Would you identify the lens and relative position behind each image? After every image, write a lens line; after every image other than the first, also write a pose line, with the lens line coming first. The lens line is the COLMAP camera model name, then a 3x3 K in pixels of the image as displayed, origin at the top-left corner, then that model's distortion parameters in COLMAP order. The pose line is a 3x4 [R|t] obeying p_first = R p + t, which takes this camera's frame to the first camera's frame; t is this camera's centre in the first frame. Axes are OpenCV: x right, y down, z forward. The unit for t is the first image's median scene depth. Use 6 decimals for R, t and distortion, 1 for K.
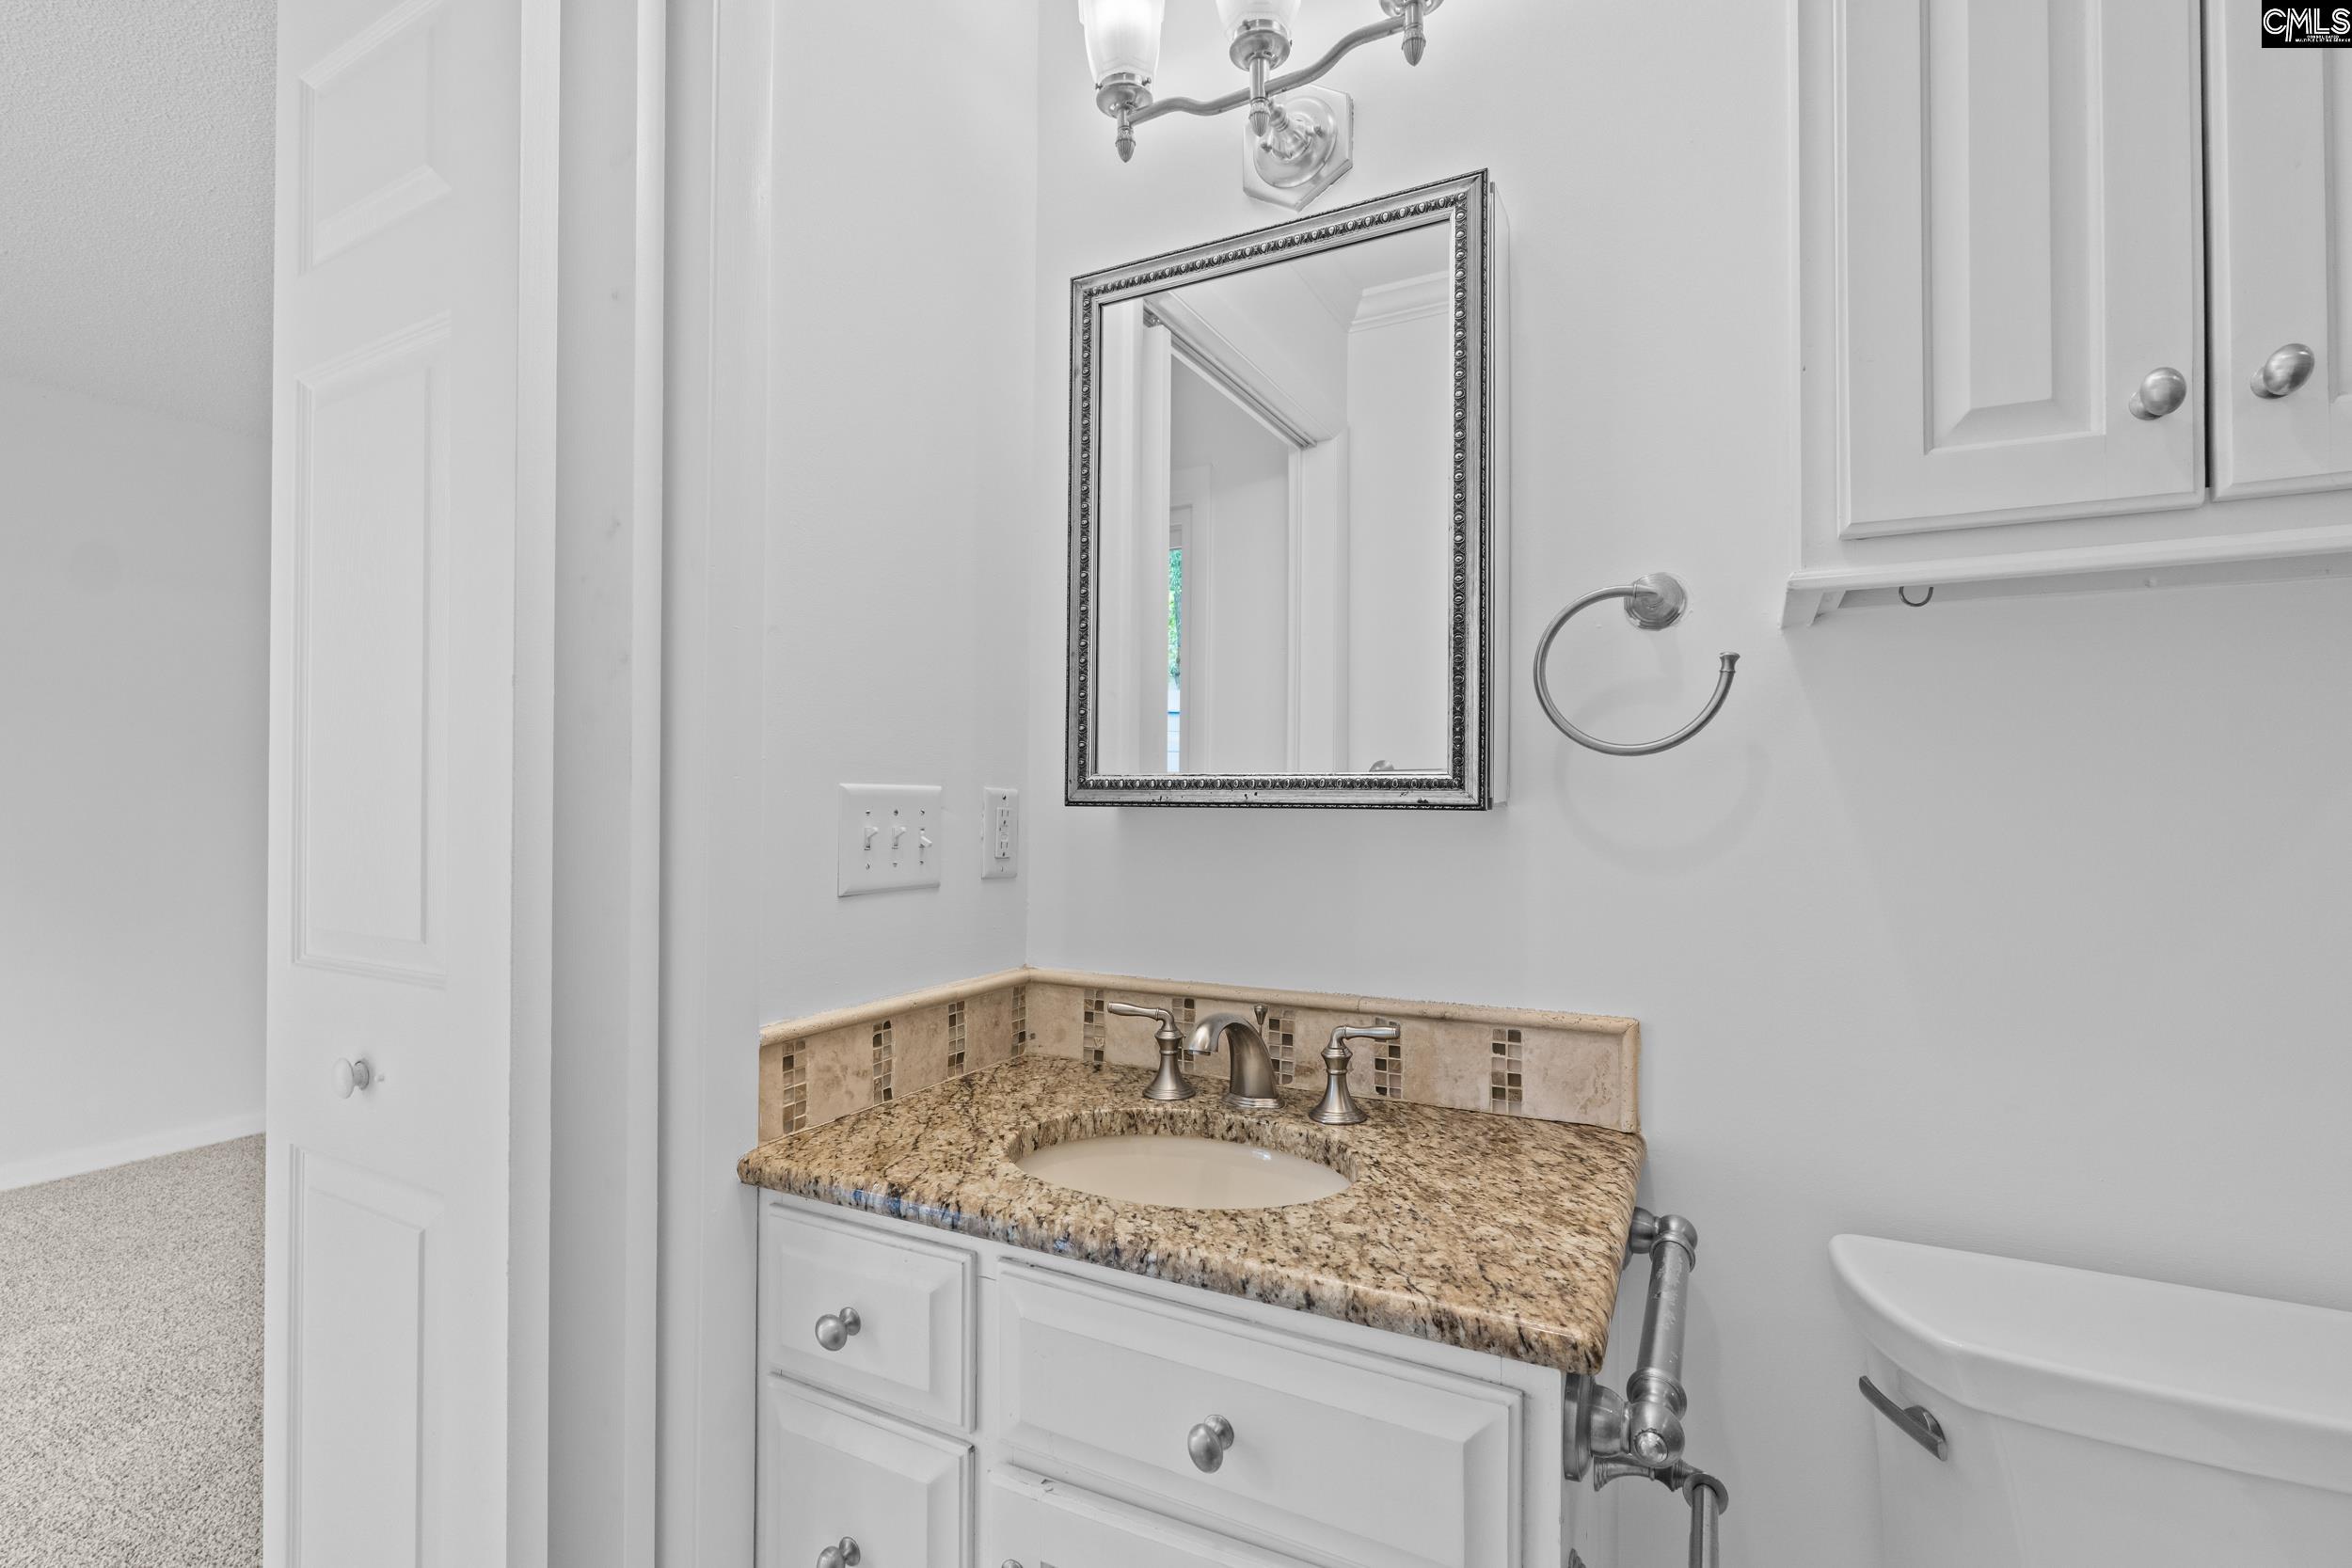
lens RADIAL K [[1079.0, 0, 1150.9], [0, 1079.0, 787.7], [0, 0, 1]] dist [-0.005946, 0.000927]
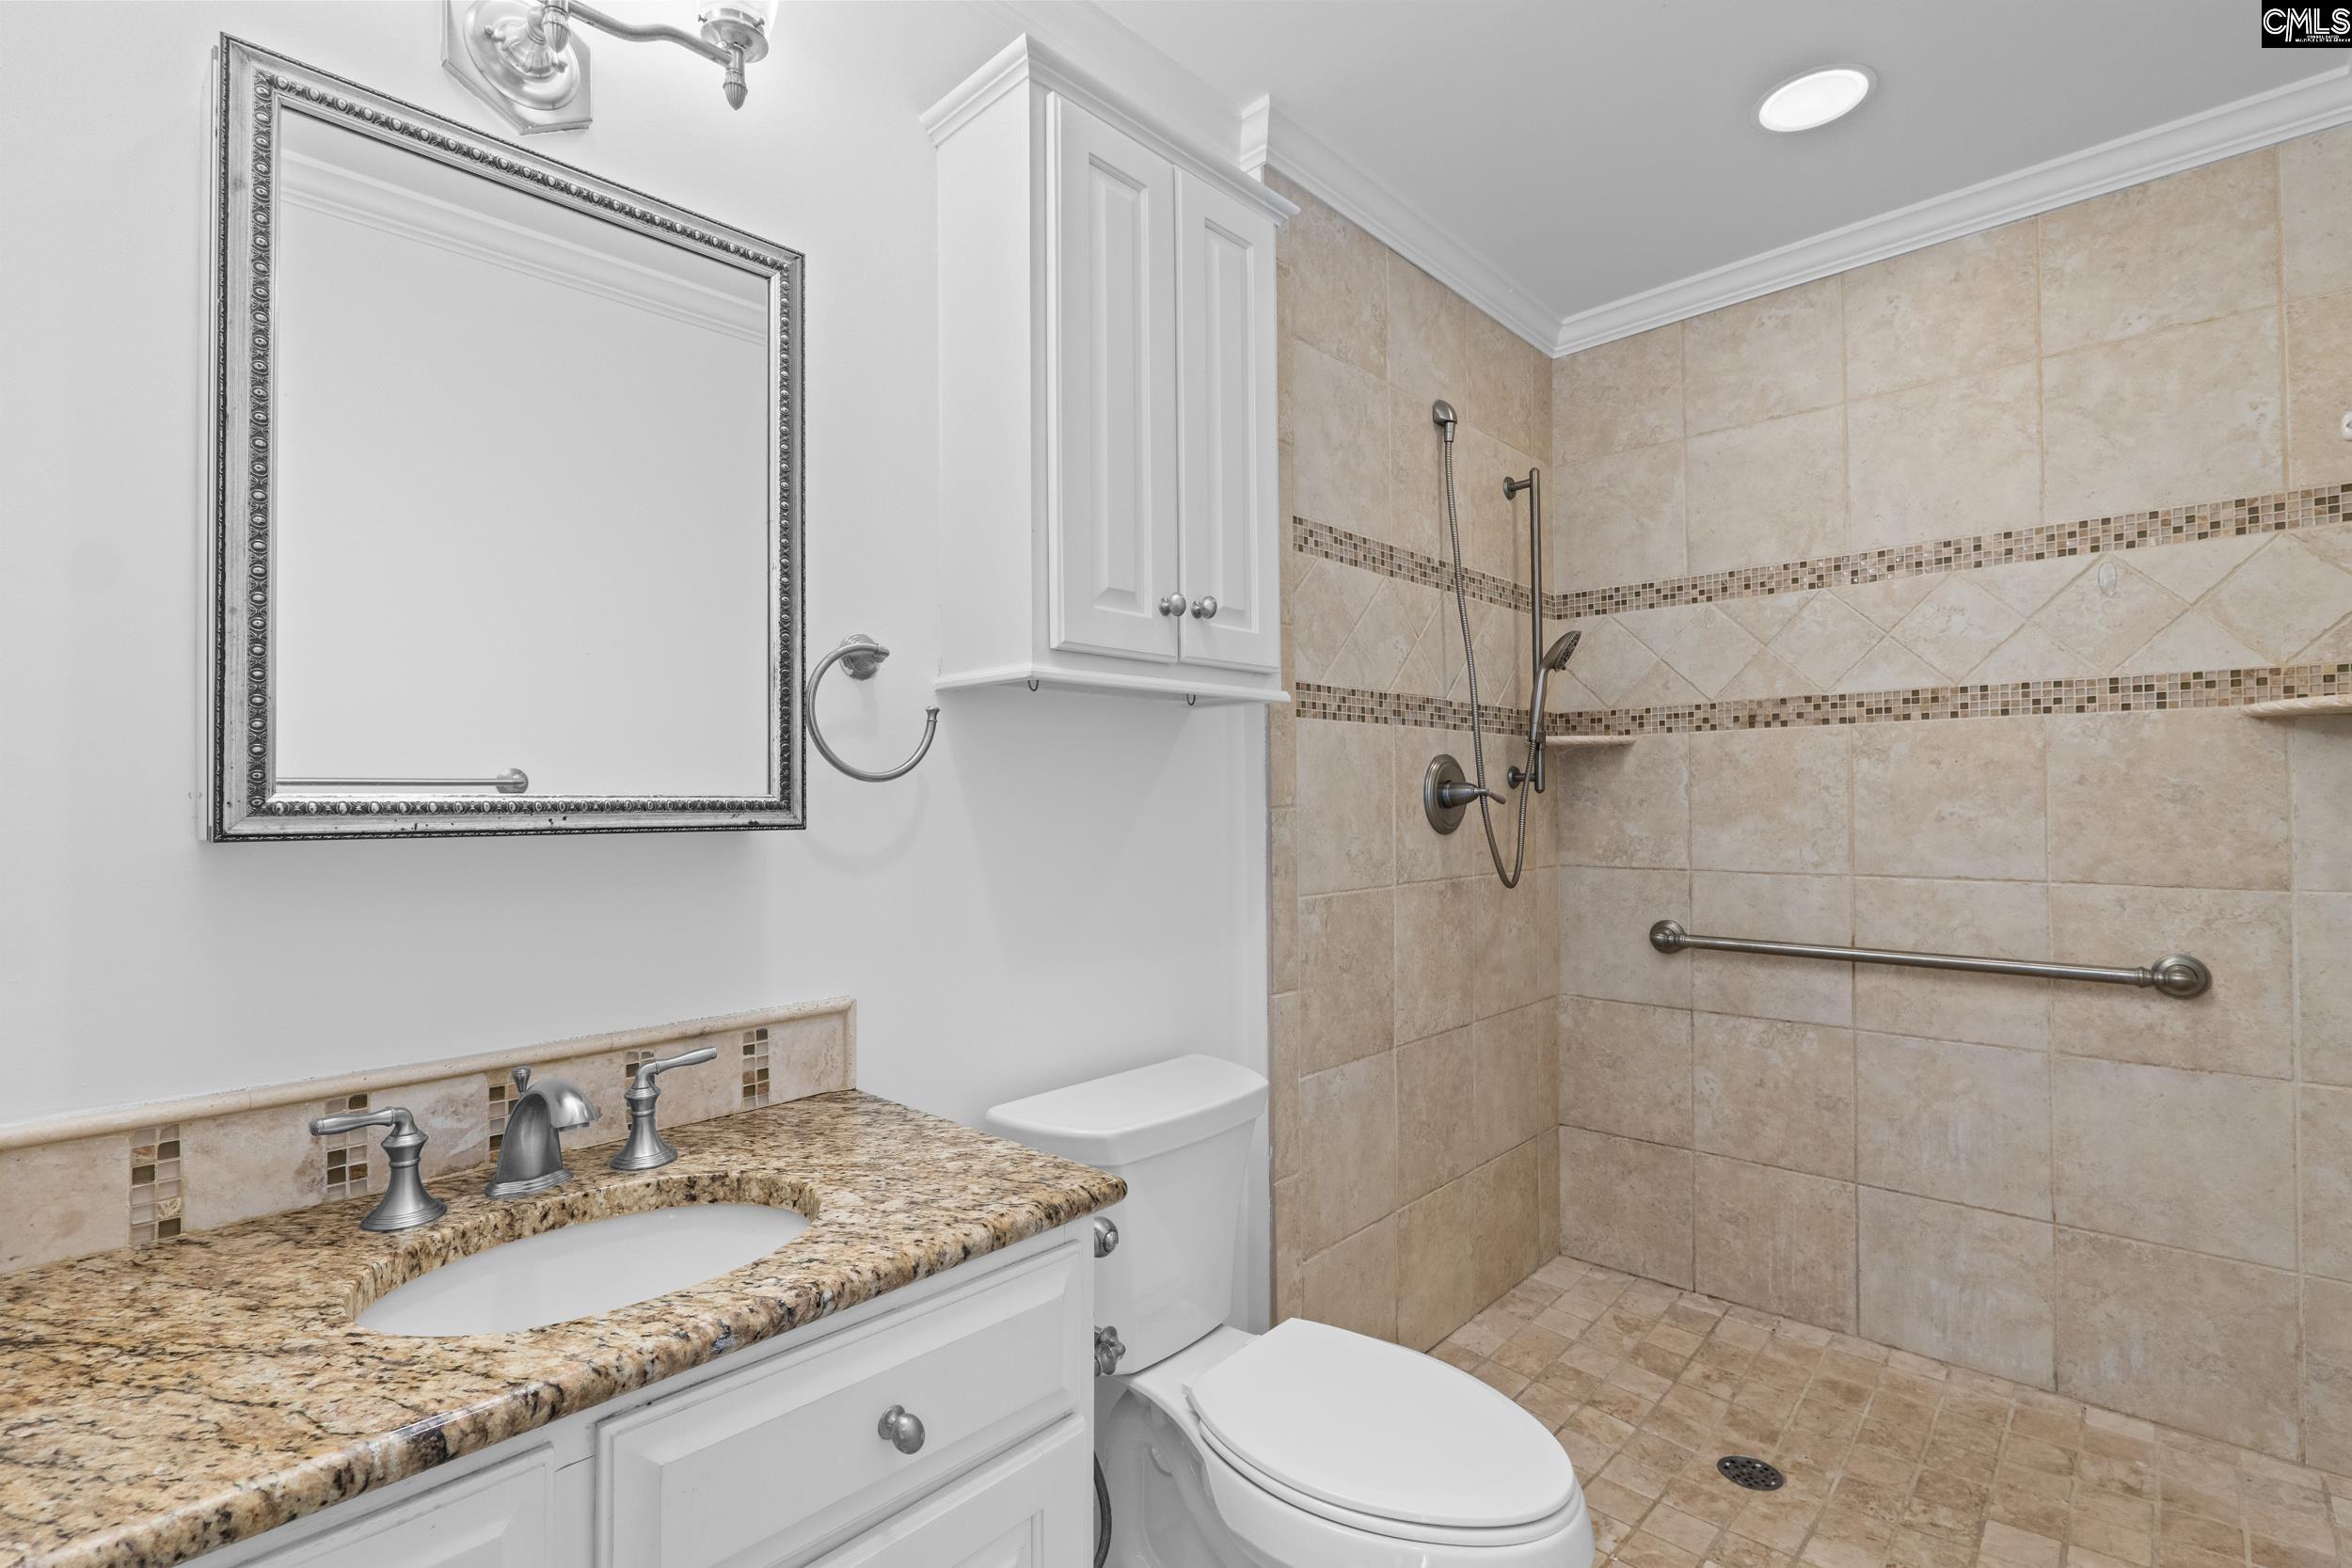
lens RADIAL K [[1079.0, 0, 1161.7], [0, 1079.0, 788.2], [0, 0, 1]] dist [-0.005946, 0.000927]
pose [[0.279423, 0.005053, 0.960155, -0.633583], [-0.003874, 0.999984, -0.004136, -0.017732], [-0.960160, -0.002564, 0.279438, 0.320471]]
